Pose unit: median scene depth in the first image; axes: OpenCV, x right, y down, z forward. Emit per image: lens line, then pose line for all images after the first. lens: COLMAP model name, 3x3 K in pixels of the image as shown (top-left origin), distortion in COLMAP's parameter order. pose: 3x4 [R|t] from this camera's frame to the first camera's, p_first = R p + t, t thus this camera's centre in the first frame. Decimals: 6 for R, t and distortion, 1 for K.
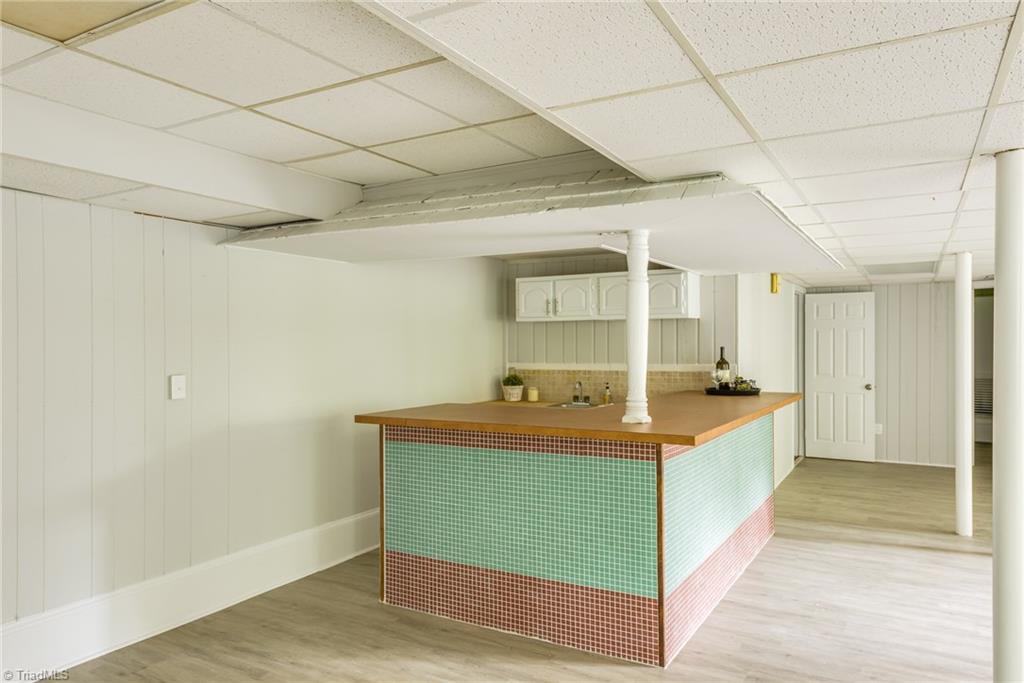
lens RADIAL K [[663.9, 0, 515.4], [0, 663.9, 341.2], [0, 0, 1]] dist [0.022061, -0.000021]
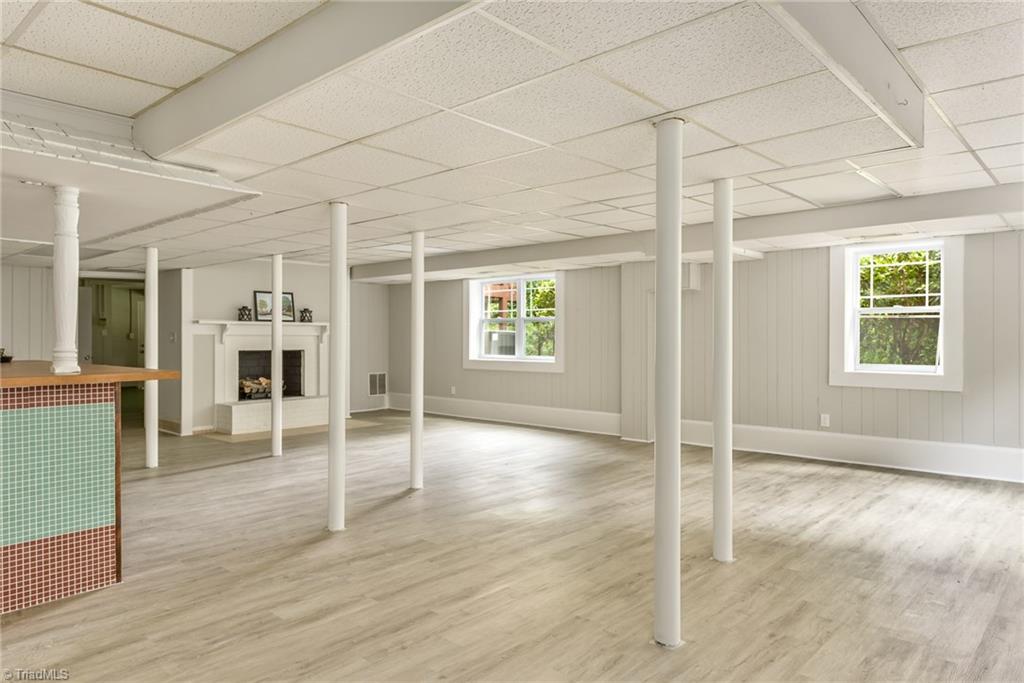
lens RADIAL K [[663.9, 0, 512.9], [0, 663.9, 339.8], [0, 0, 1]] dist [0.022061, -0.000021]
pose [[0.207355, 0.002612, 0.978262, -0.743692], [-0.002810, 0.999994, -0.002074, 0.076656], [-0.978262, -0.002319, 0.207361, 0.112857]]
